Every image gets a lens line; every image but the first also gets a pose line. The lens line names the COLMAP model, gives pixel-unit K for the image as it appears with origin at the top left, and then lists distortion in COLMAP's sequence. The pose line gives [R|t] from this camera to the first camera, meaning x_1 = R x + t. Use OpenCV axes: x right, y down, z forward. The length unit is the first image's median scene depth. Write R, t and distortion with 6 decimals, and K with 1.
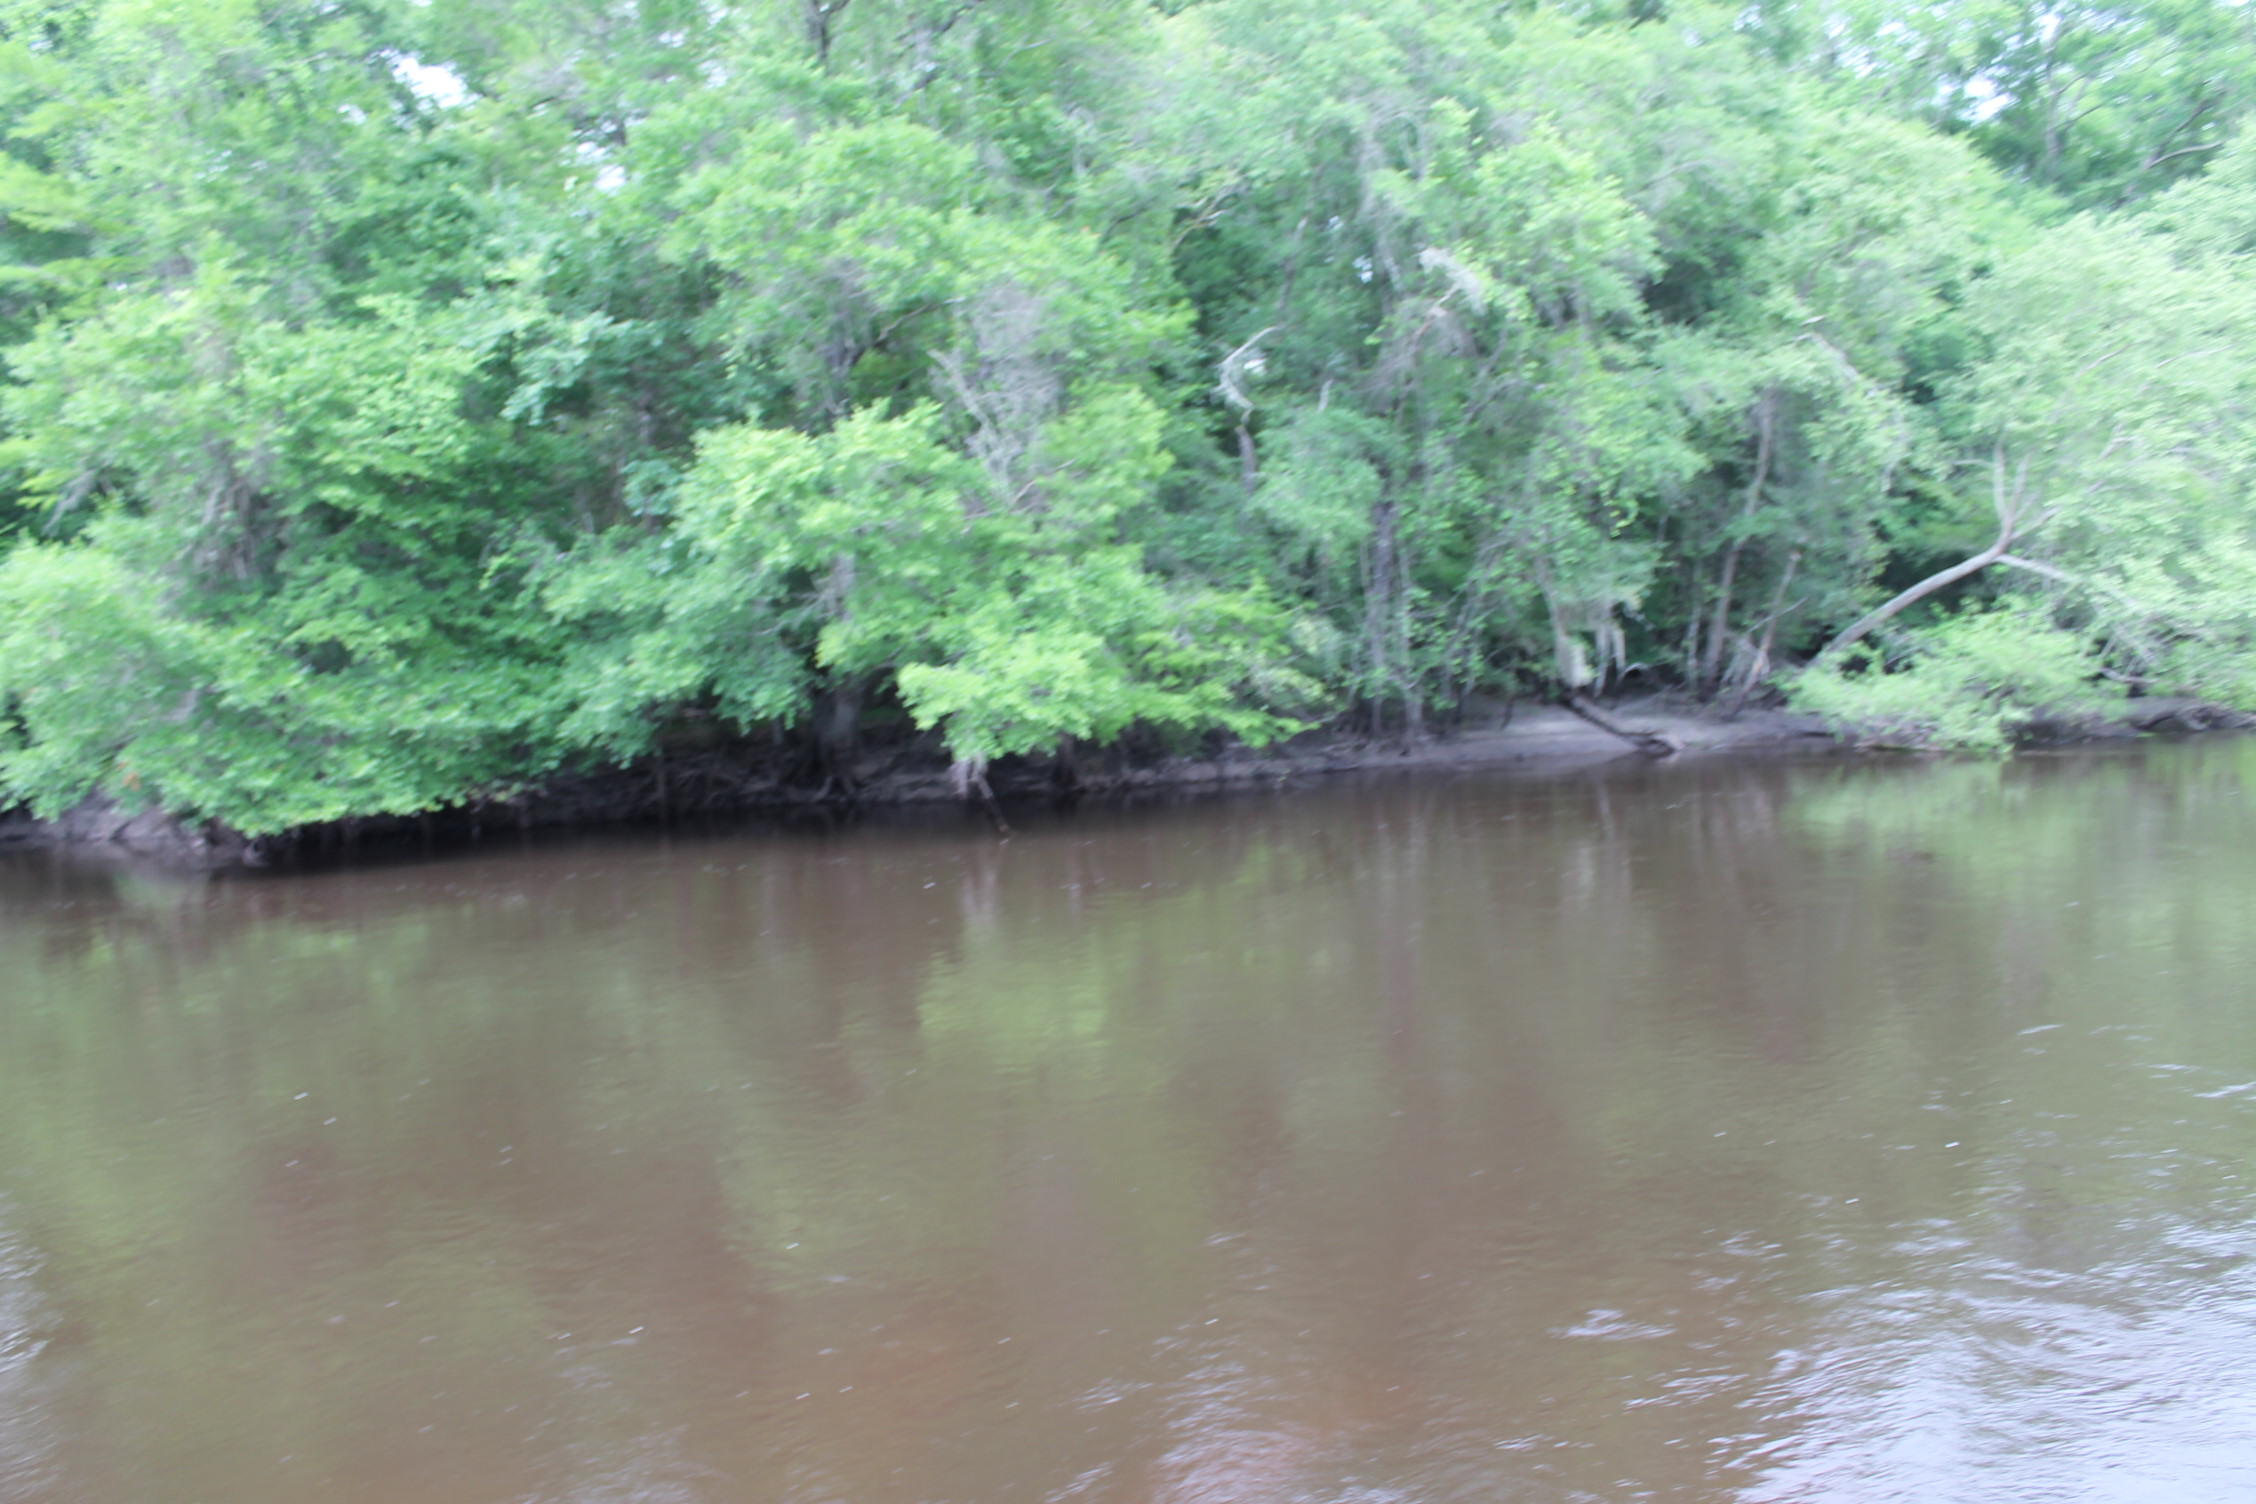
lens RADIAL K [[1933.5, 0, 1121.3], [0, 1933.5, 762.5], [0, 0, 1]] dist [-0.167195, 0.156833]
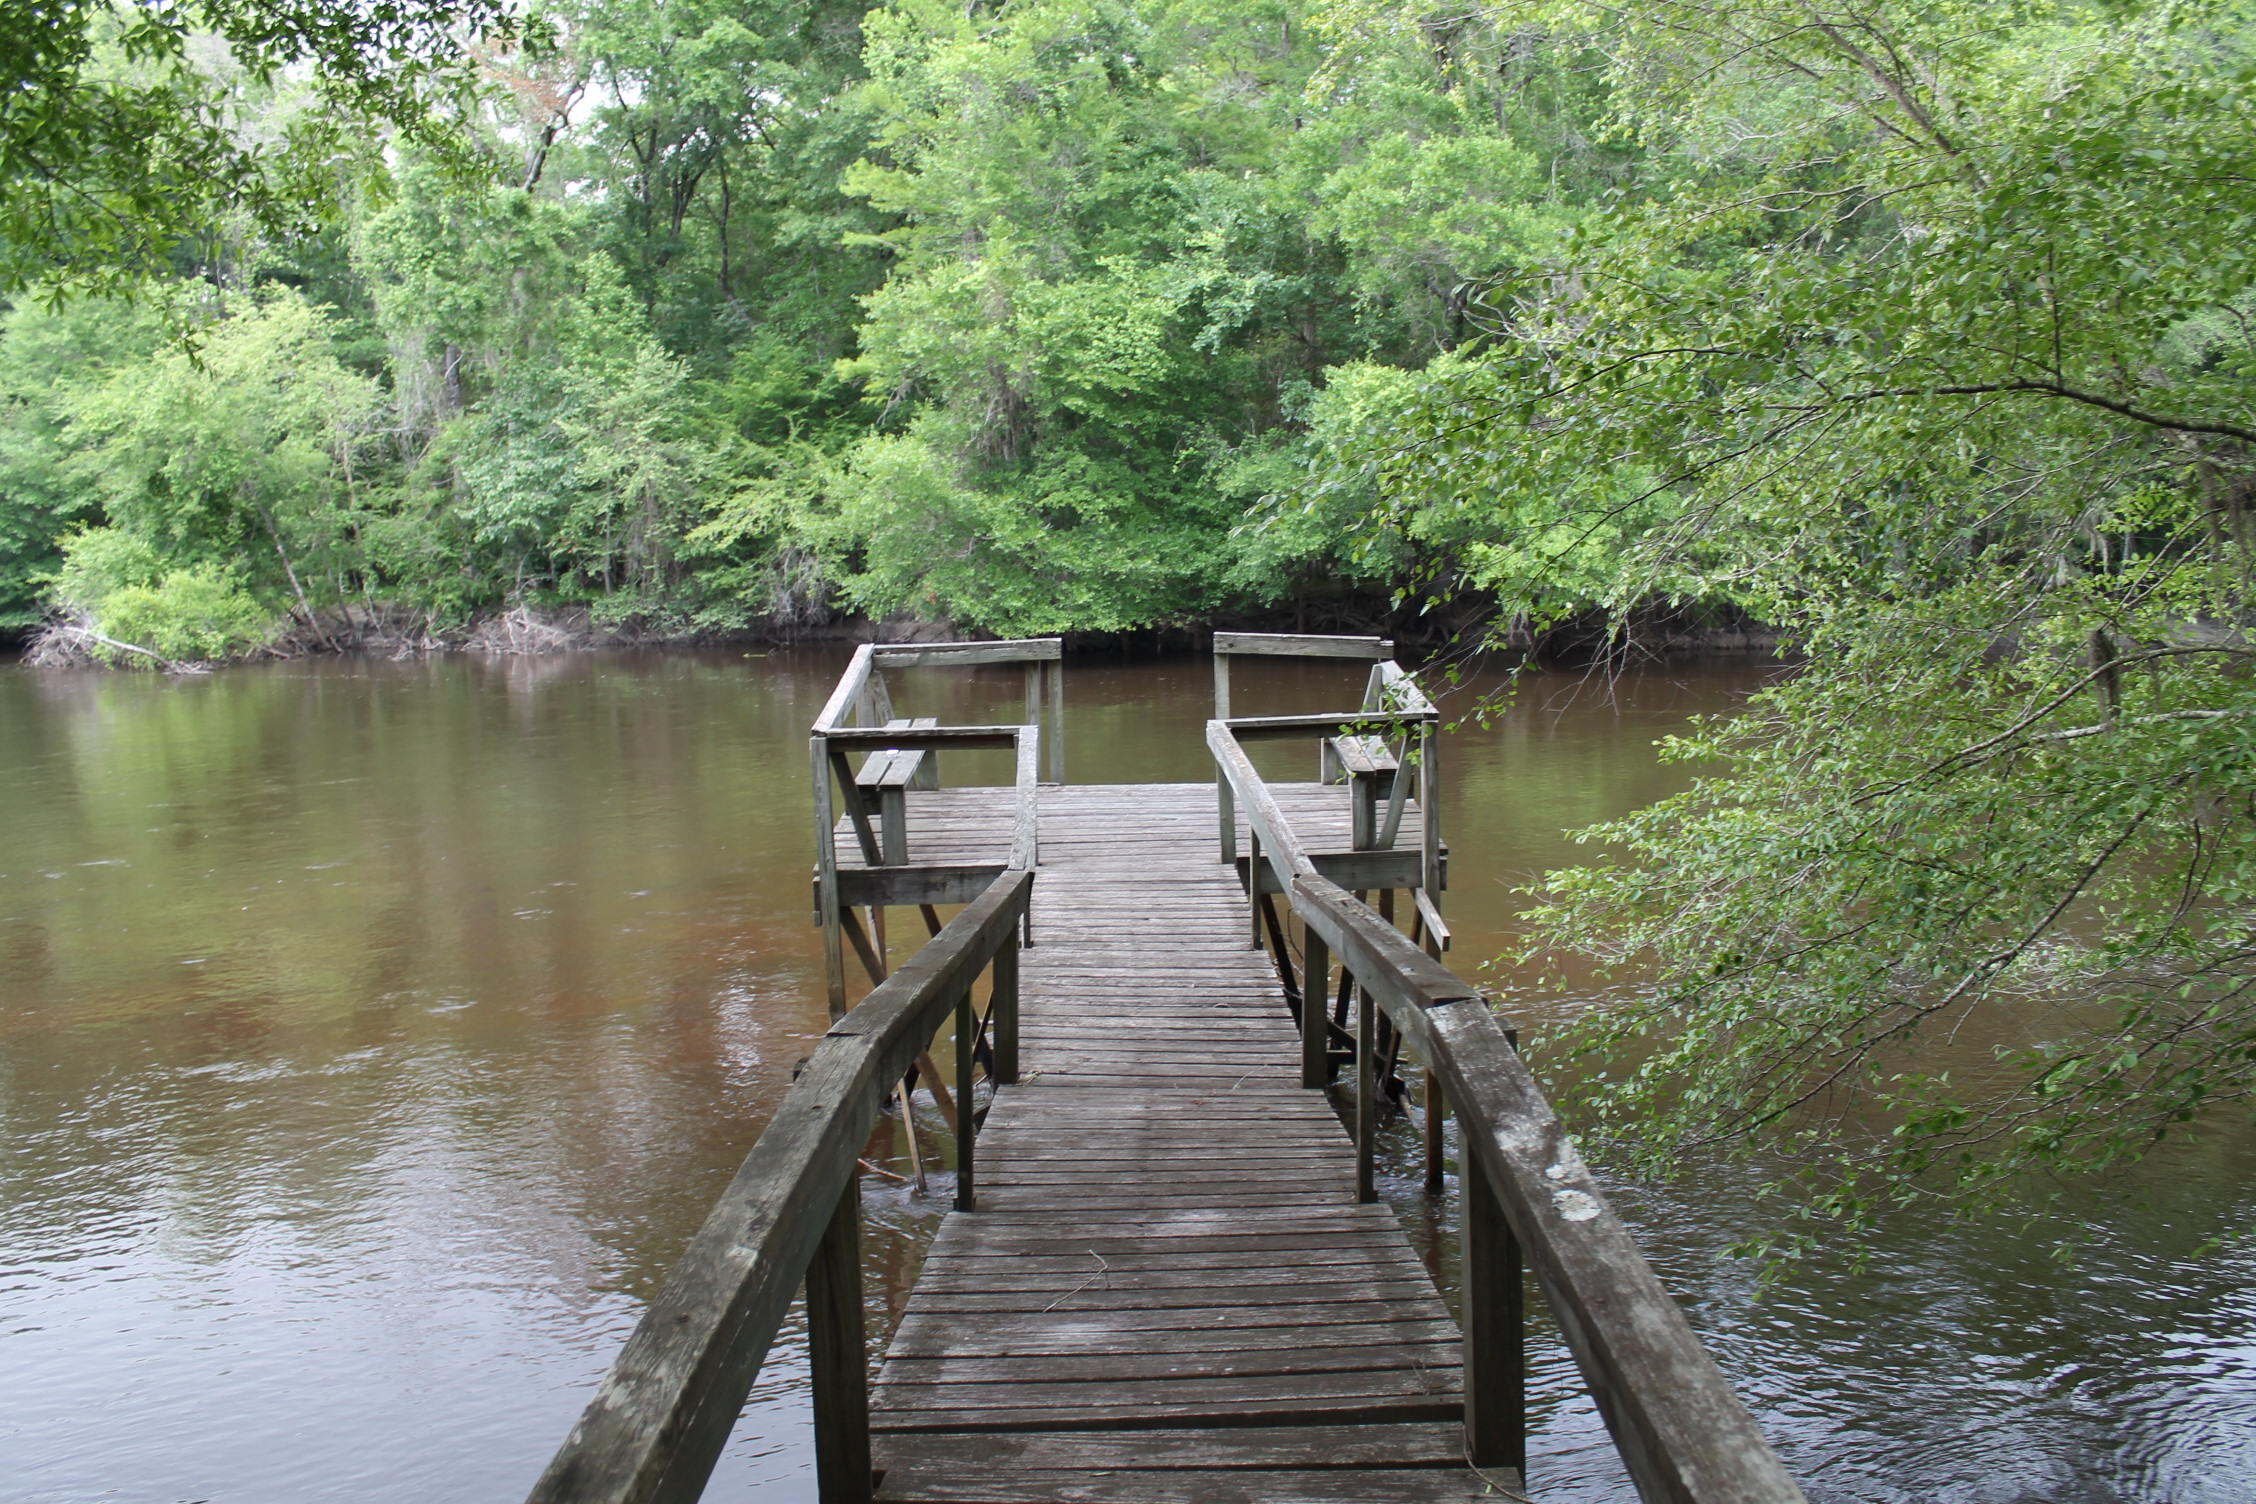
lens RADIAL K [[1933.5, 0, 1121.3], [0, 1933.5, 762.5], [0, 0, 1]] dist [-0.167195, 0.156833]
pose [[0.933803, 0.078387, -0.349096, 0.131889], [-0.054368, 0.995463, 0.078093, 0.010756], [0.353633, -0.053943, 0.933827, -0.328014]]
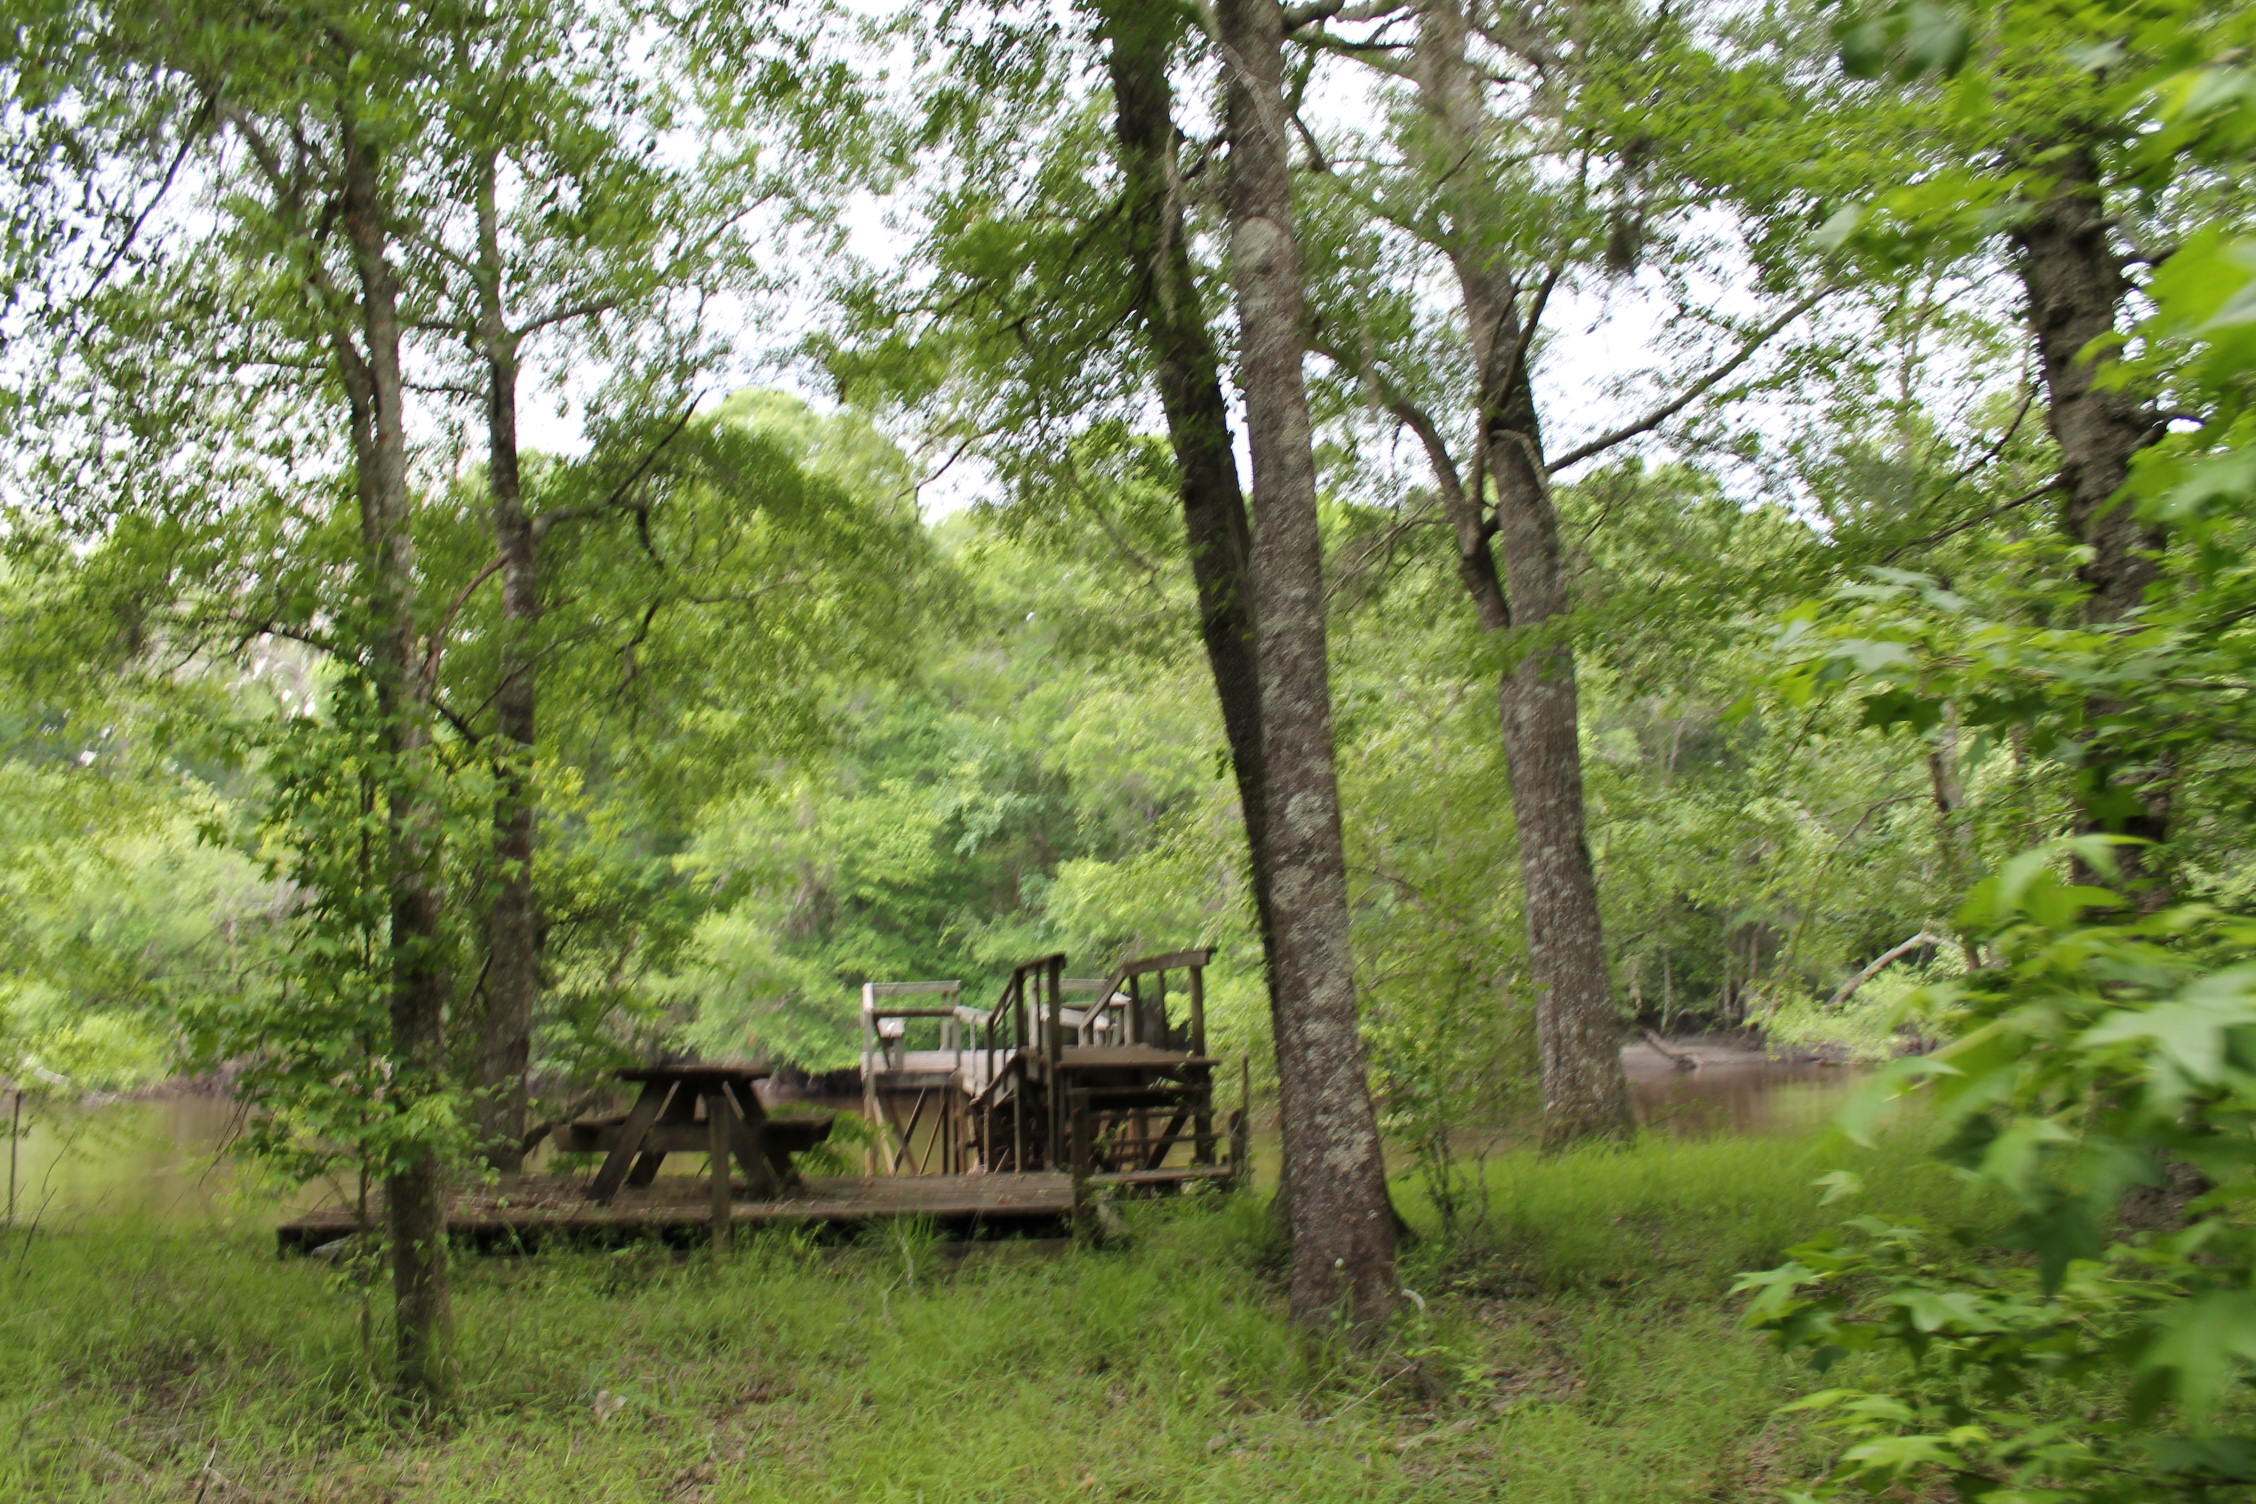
lens RADIAL K [[1933.5, 0, 1121.3], [0, 1933.5, 762.5], [0, 0, 1]] dist [-0.167195, 0.156833]
pose [[0.976998, -0.001603, -0.213242, 0.217817], [-0.039063, 0.981707, -0.186349, 0.071485], [0.209640, 0.190392, 0.959063, -0.737180]]
